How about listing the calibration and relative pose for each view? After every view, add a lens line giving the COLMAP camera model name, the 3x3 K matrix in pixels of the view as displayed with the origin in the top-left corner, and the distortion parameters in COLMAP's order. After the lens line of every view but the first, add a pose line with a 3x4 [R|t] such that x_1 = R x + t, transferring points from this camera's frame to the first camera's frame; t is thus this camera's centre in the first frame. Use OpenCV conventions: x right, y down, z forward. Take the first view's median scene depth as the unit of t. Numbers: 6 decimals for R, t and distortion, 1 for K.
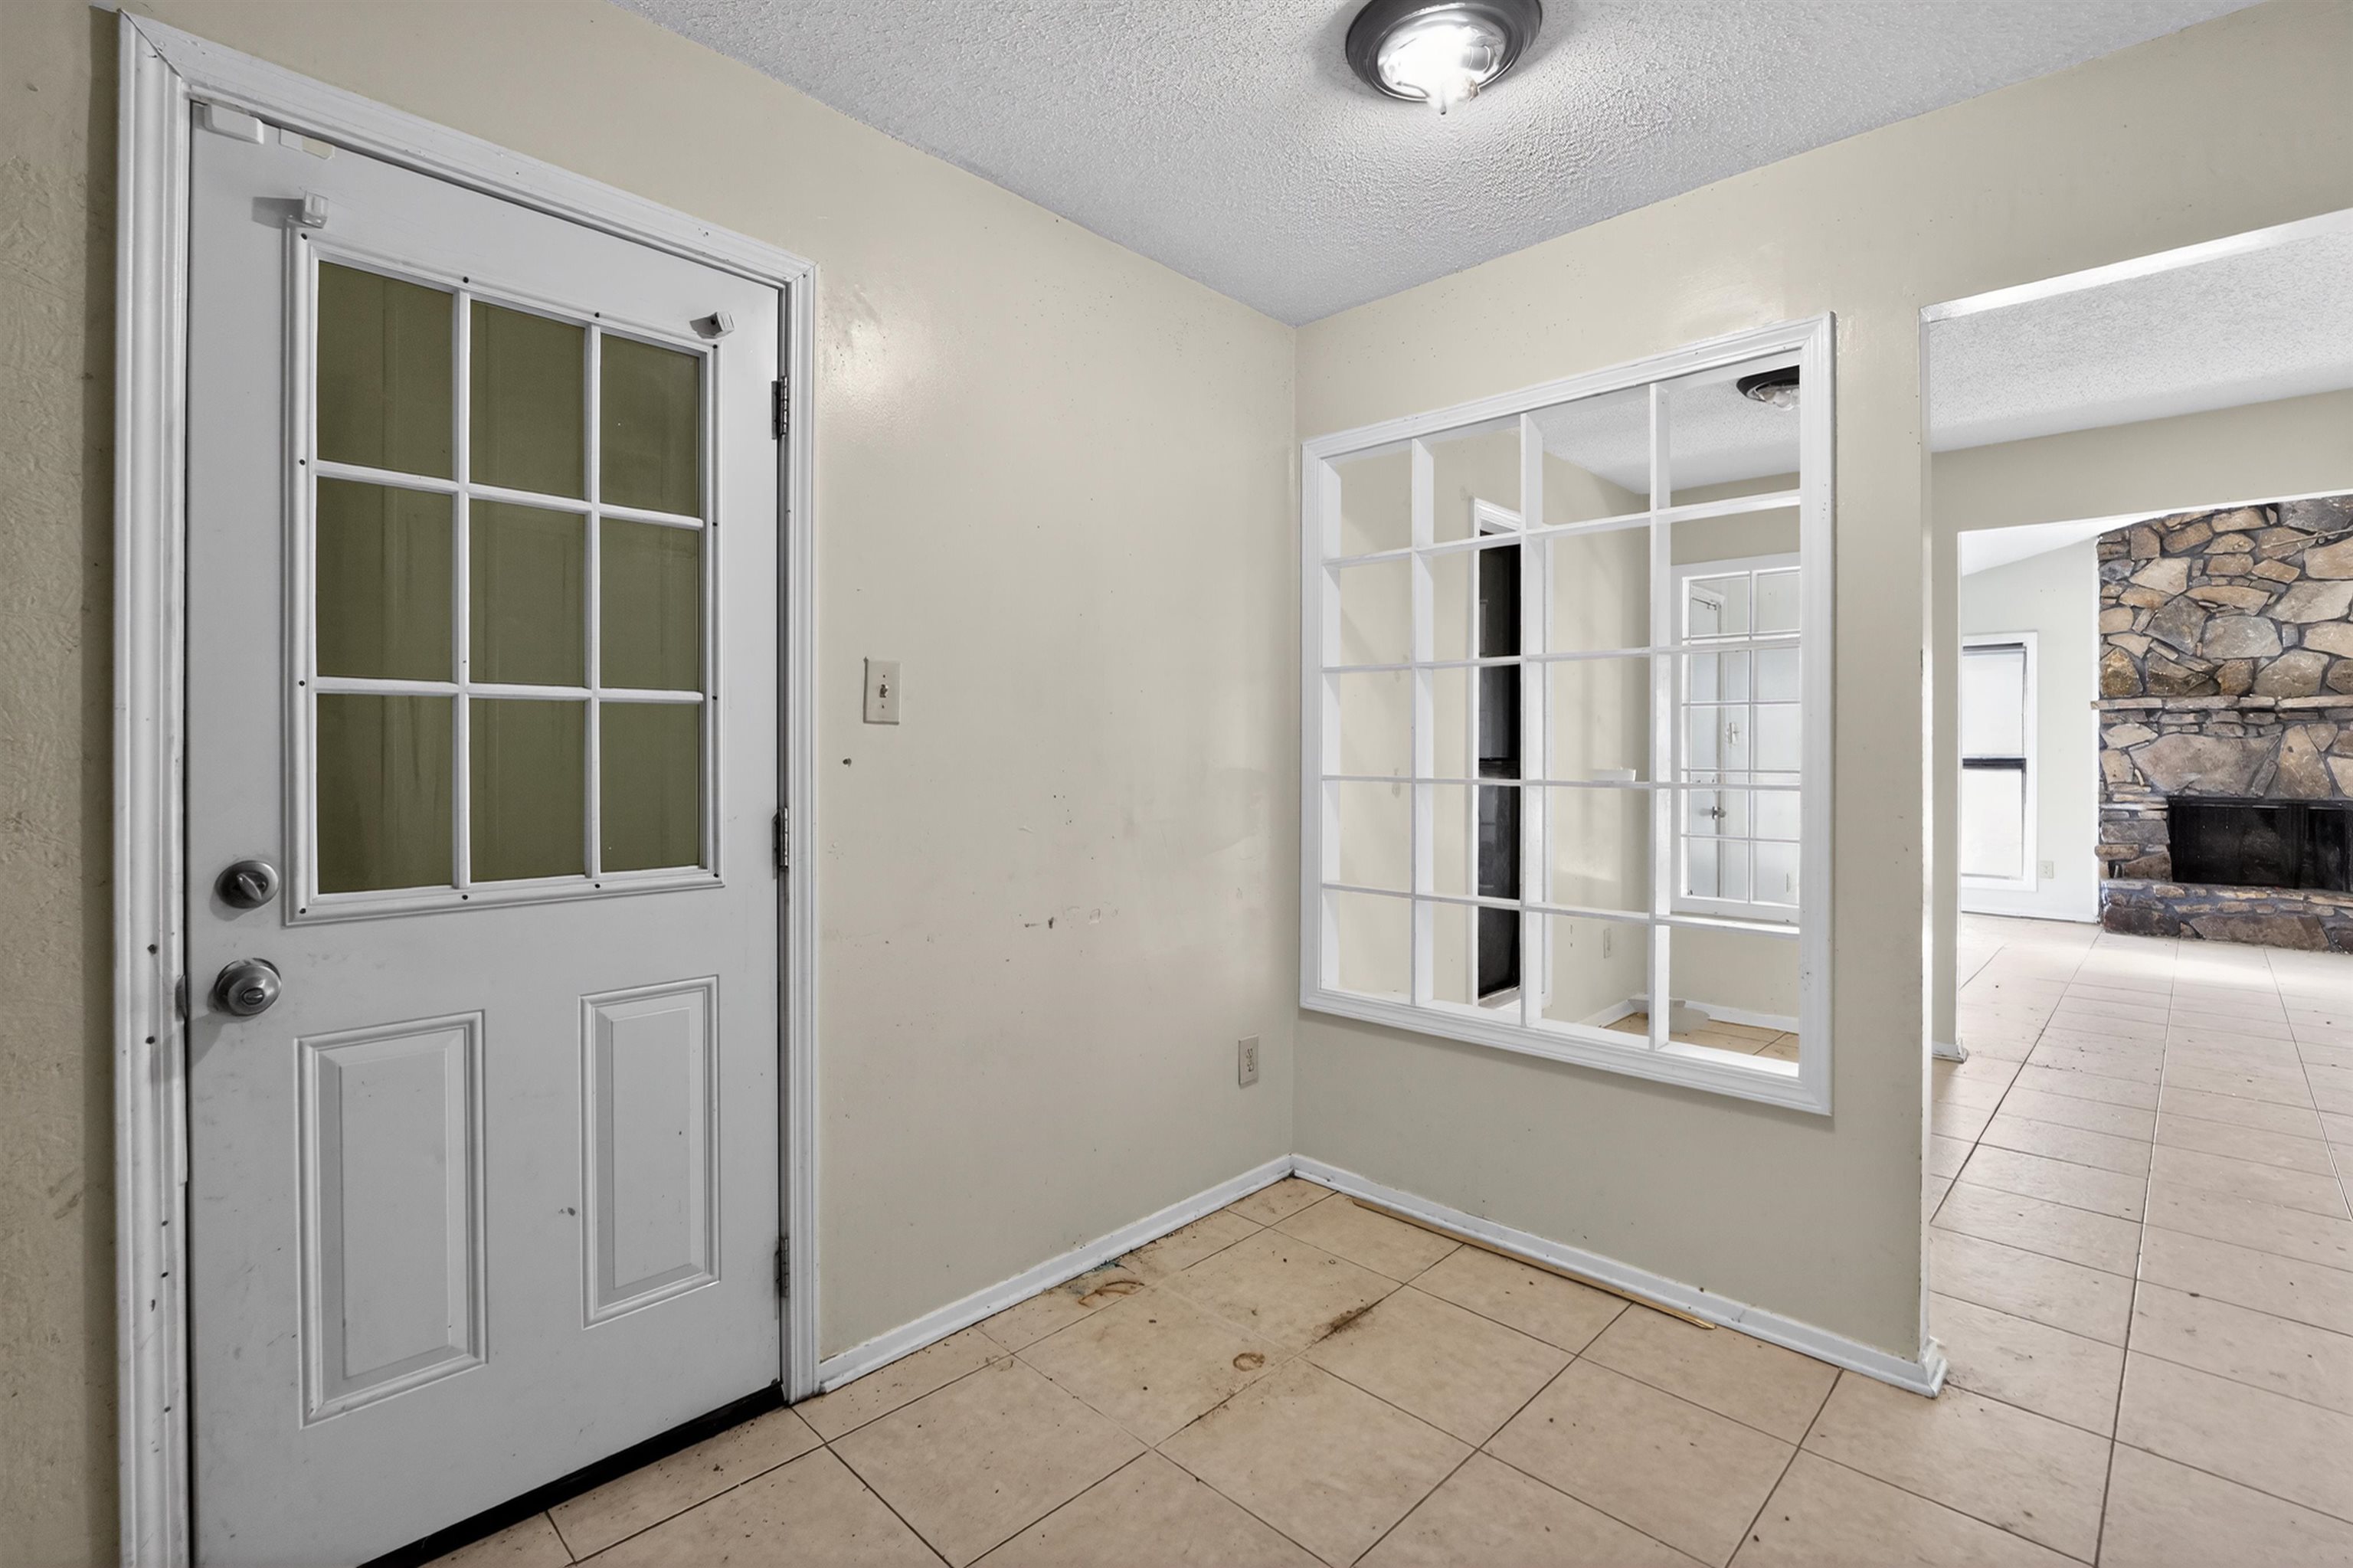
lens RADIAL K [[1082.5, 0, 1178.1], [0, 1082.5, 749.3], [0, 0, 1]] dist [-0.002763, -0.000392]
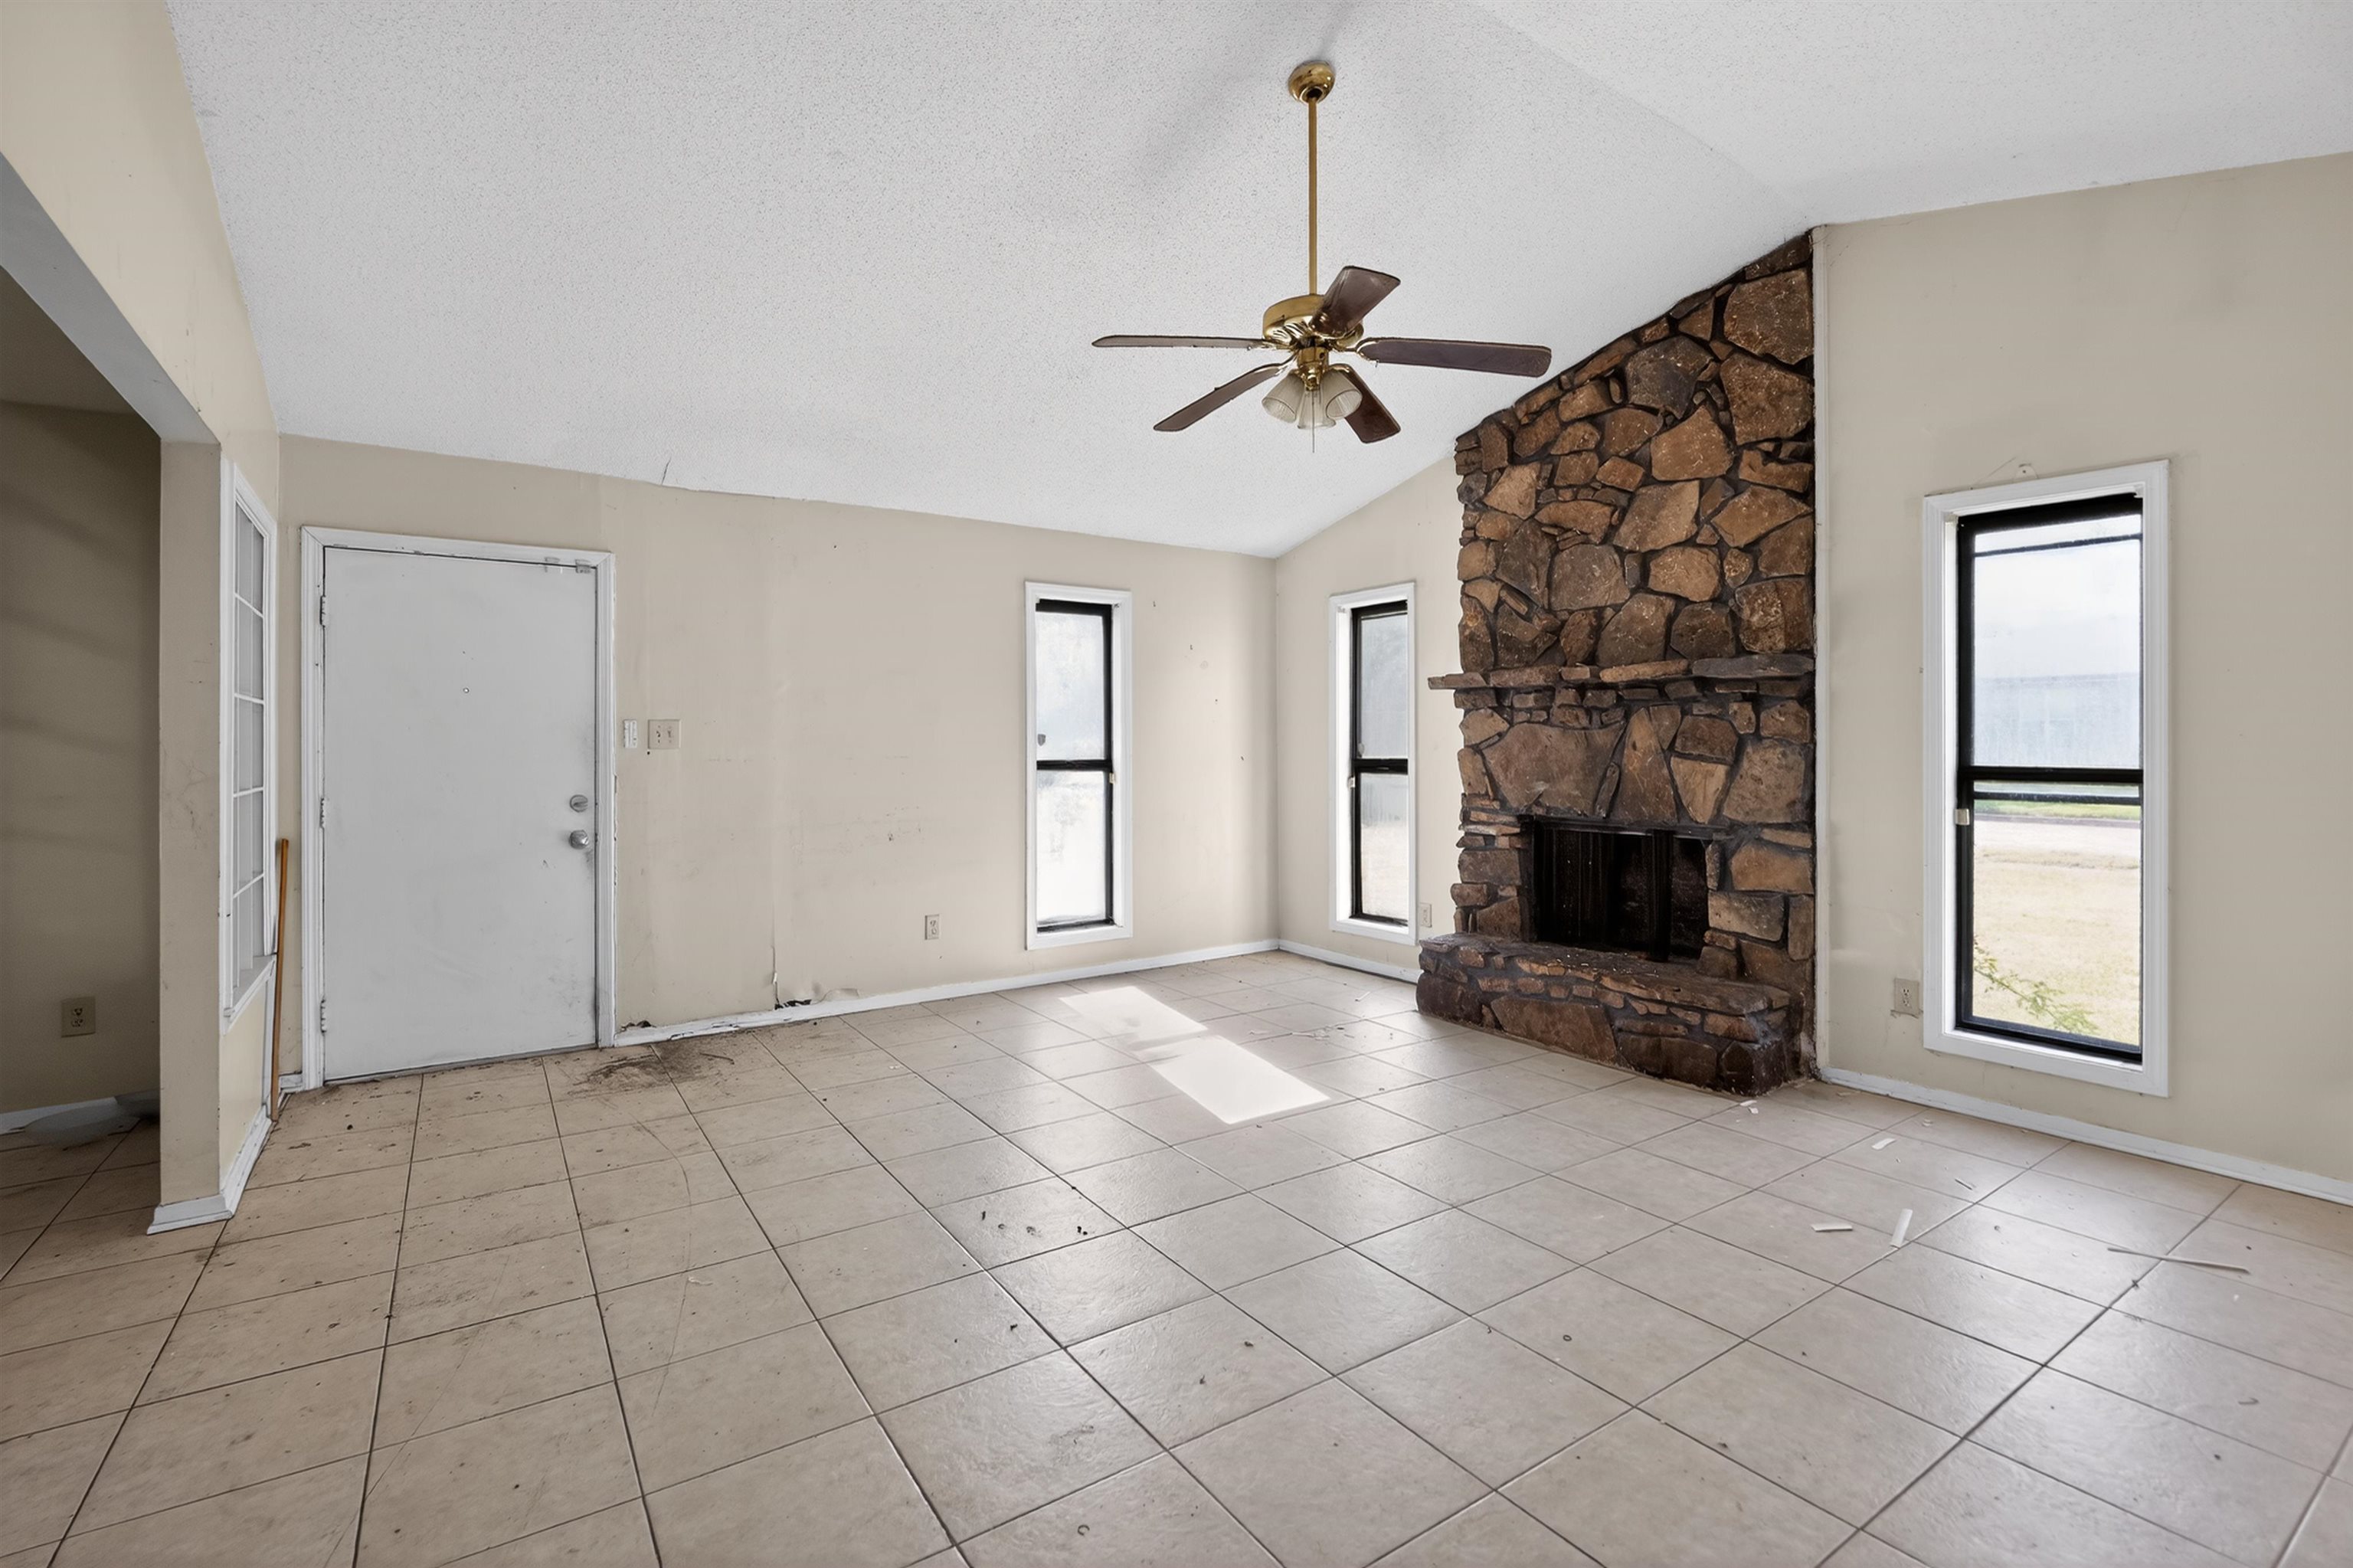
lens RADIAL K [[1070.0, 0, 1175.2], [0, 1070.0, 743.1], [0, 0, 1]] dist [-0.019407, -0.000439]
pose [[0.977533, -0.004111, -0.210743, 0.862145], [0.003140, 0.999983, -0.004939, 0.000530], [0.210759, 0.004166, 0.977529, 0.302362]]
